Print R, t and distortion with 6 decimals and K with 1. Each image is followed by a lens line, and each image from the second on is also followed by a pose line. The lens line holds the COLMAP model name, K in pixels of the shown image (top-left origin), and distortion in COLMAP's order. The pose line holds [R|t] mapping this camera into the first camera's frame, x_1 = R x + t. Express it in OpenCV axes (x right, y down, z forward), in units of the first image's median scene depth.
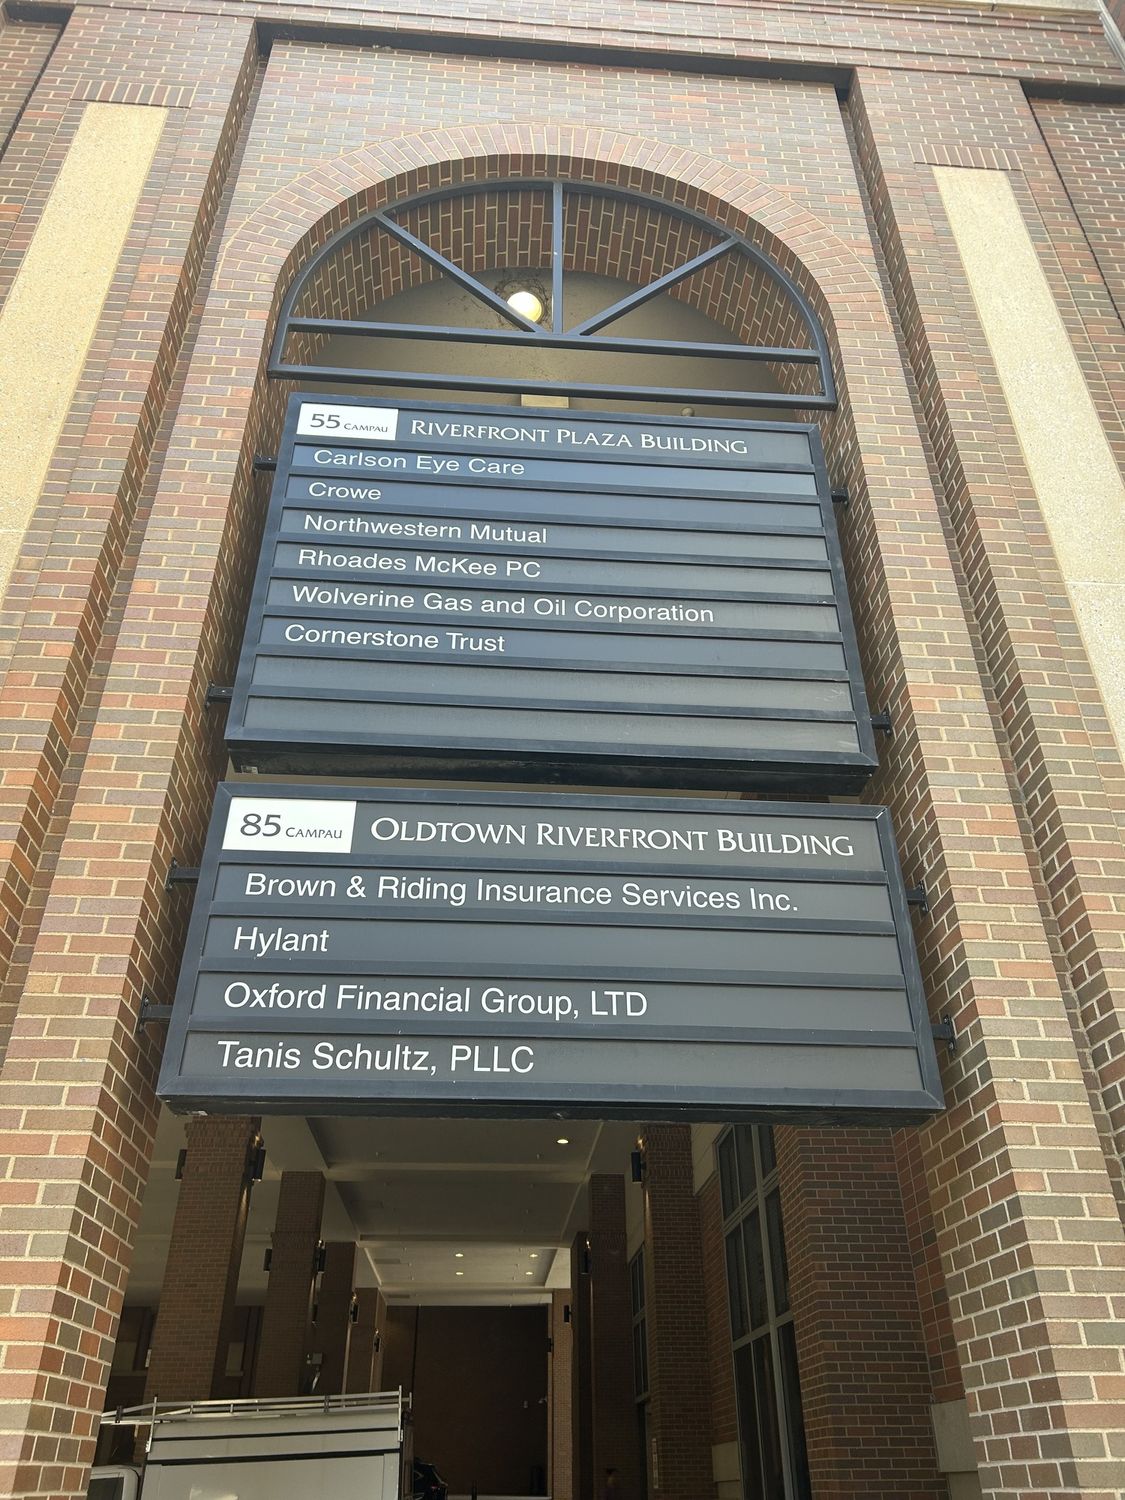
lens RADIAL K [[1094.0, 0, 572.3], [0, 1094.0, 756.9], [0, 0, 1]] dist [0.040915, -0.041121]
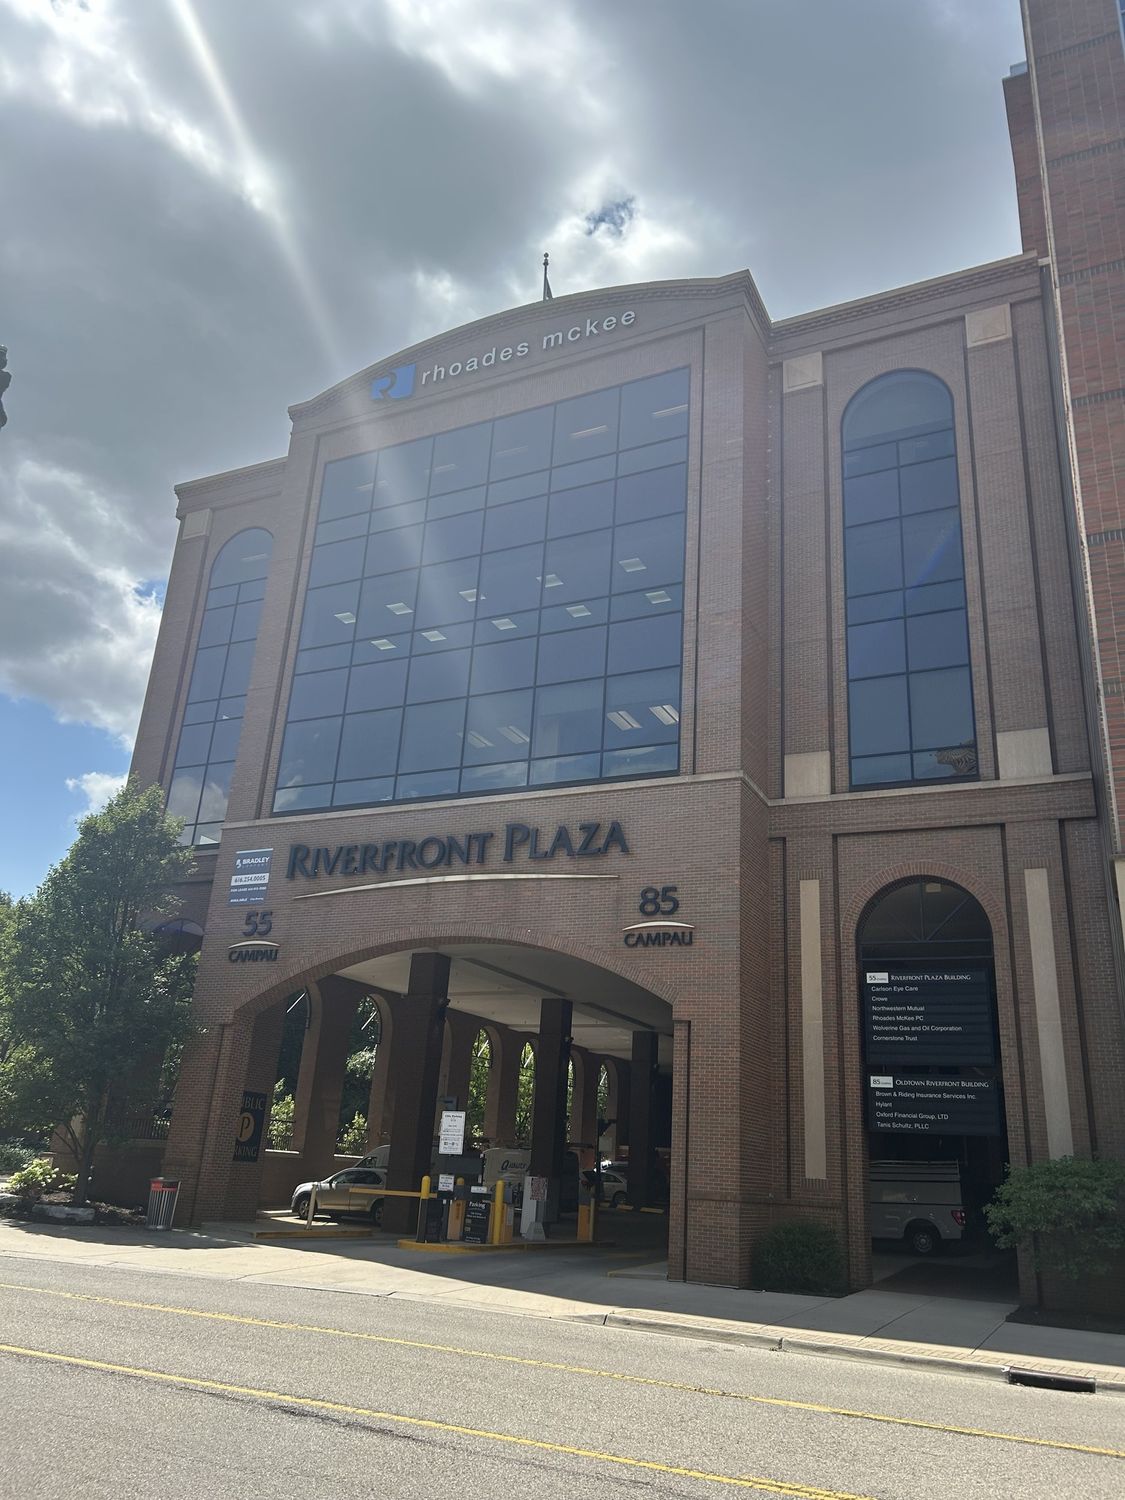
lens RADIAL K [[1094.2, 0, 586.9], [0, 1094.2, 760.2], [0, 0, 1]] dist [0.035279, -0.041563]
pose [[0.866215, -0.119285, -0.485224, 1.367737], [0.214253, 0.965953, 0.145017, -2.668044], [0.451405, -0.229577, 0.862281, -4.171884]]
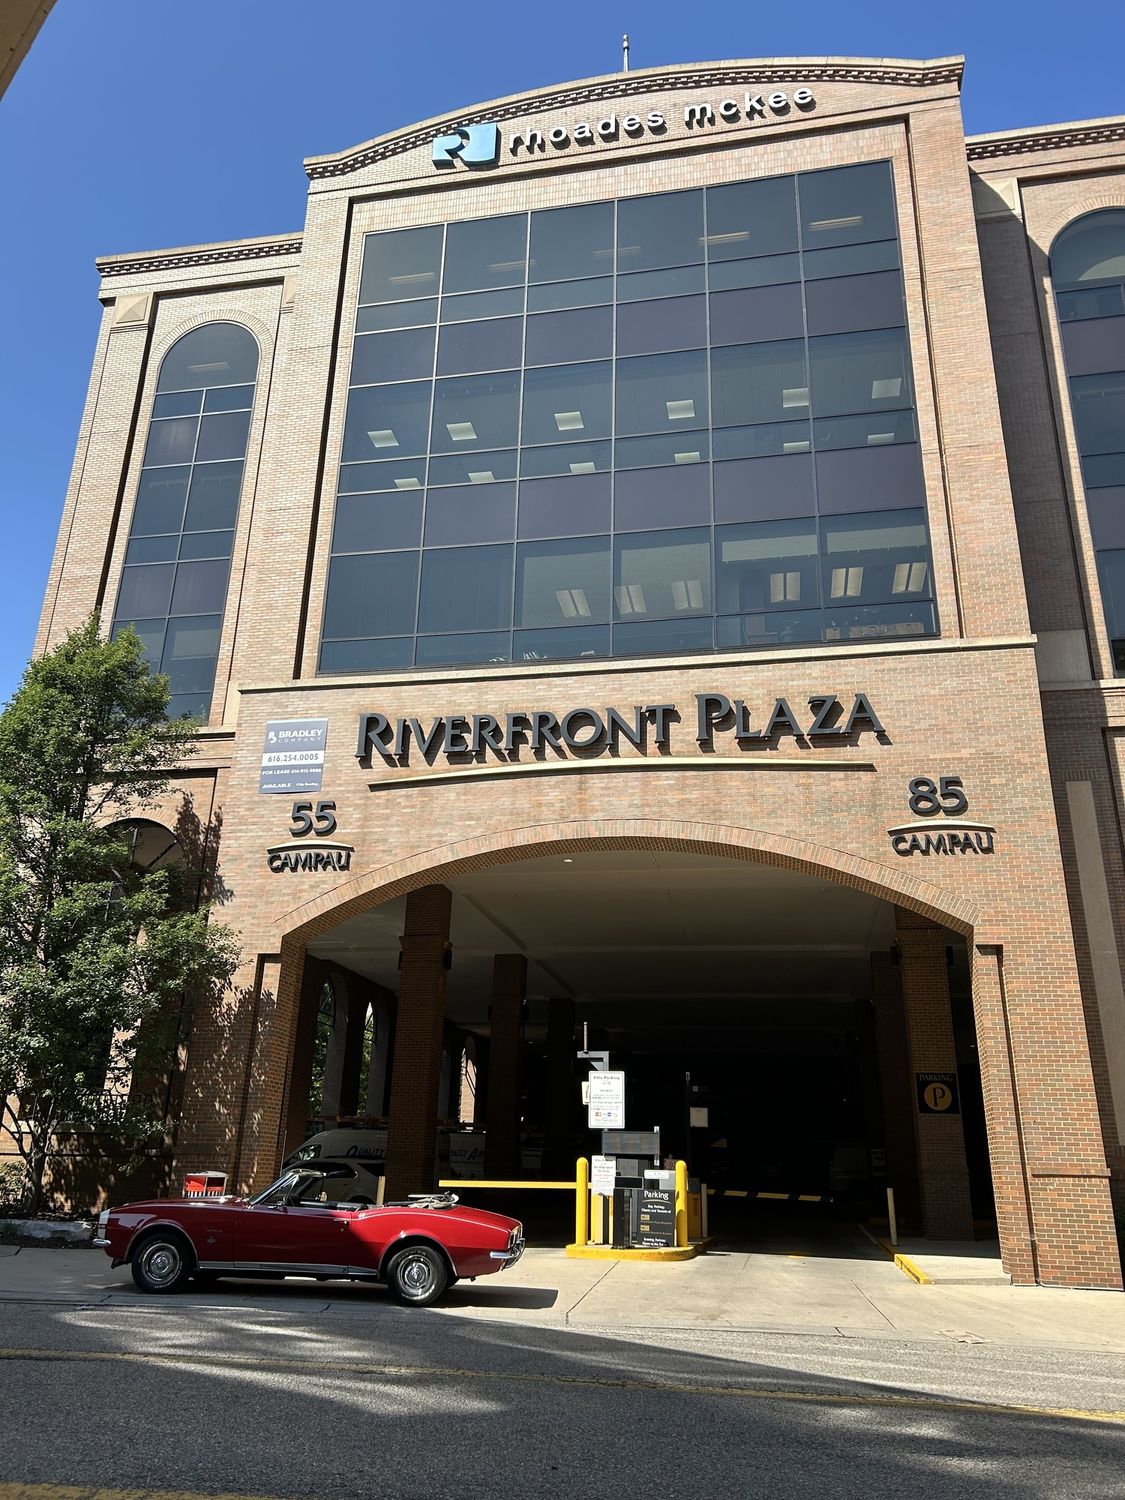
lens RADIAL K [[1097.4, 0, 546.1], [0, 1097.4, 753.7], [0, 0, 1]] dist [0.043183, -0.058263]
pose [[0.961356, -0.064522, -0.267640, -1.565136], [0.117732, 0.975124, 0.187810, -2.214861], [0.248864, -0.212062, 0.945038, -3.788165]]
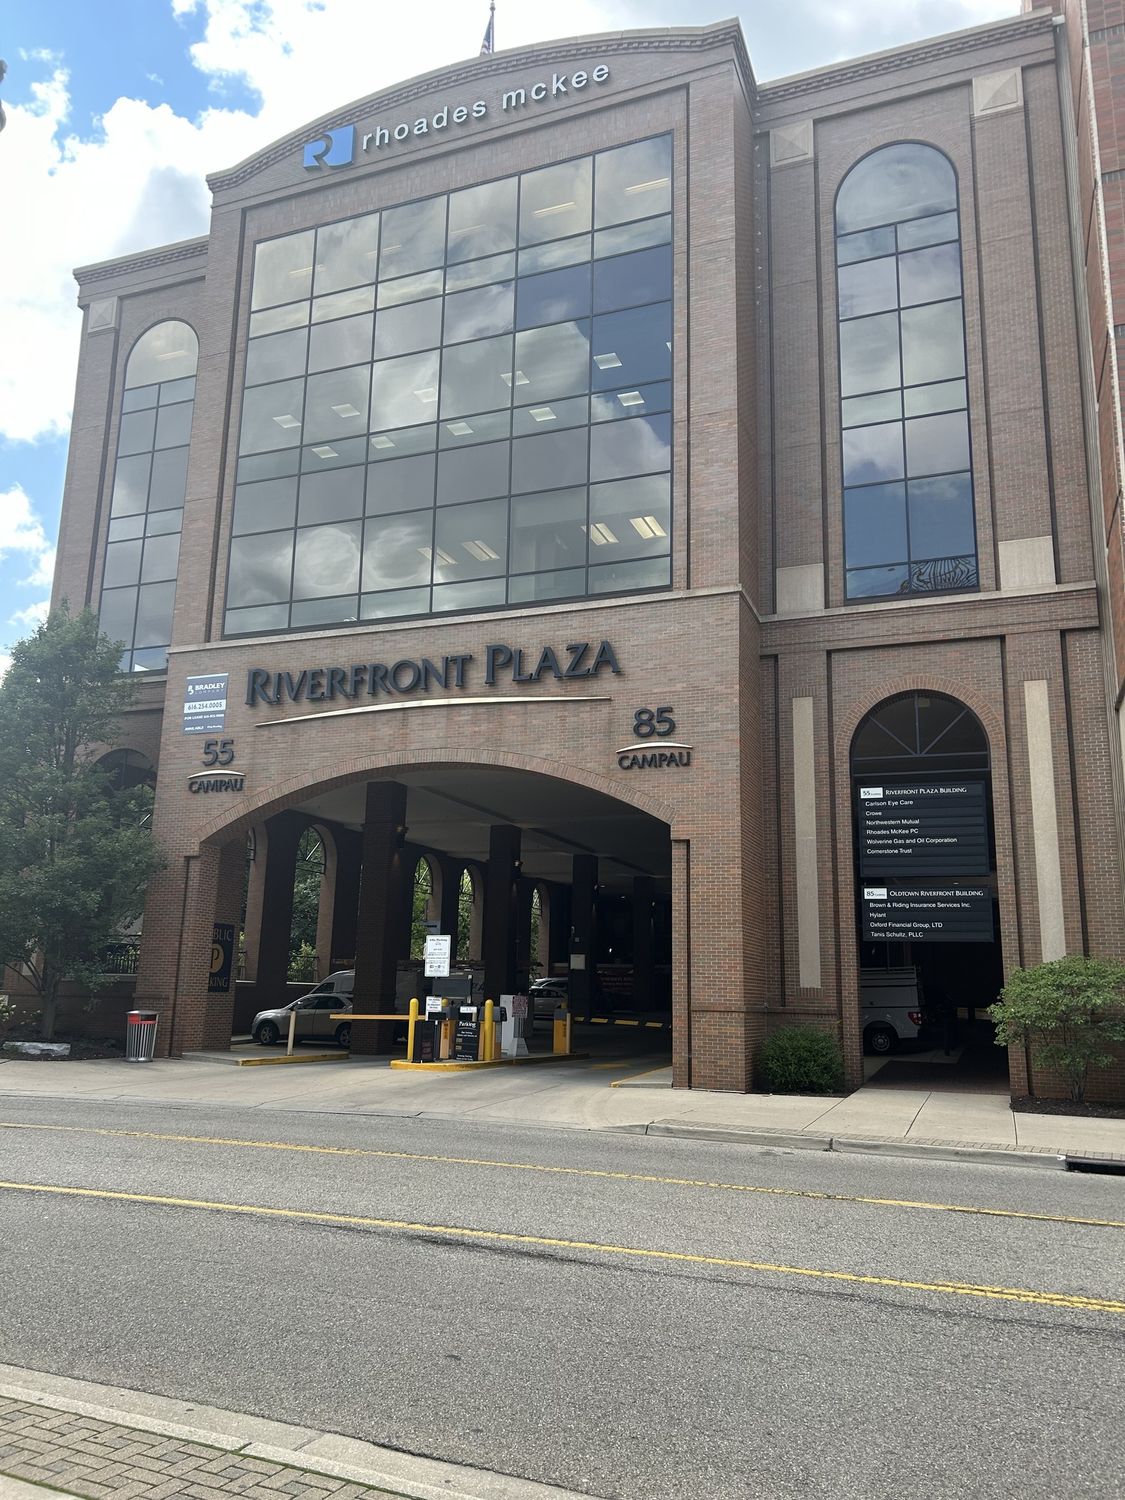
lens RADIAL K [[1094.0, 0, 572.3], [0, 1094.0, 756.9], [0, 0, 1]] dist [0.040915, -0.041121]
pose [[0.902426, -0.061907, -0.426374, 0.796805], [0.208081, 0.929180, 0.305495, -2.657881], [0.377266, -0.364408, 0.851397, -4.186496]]
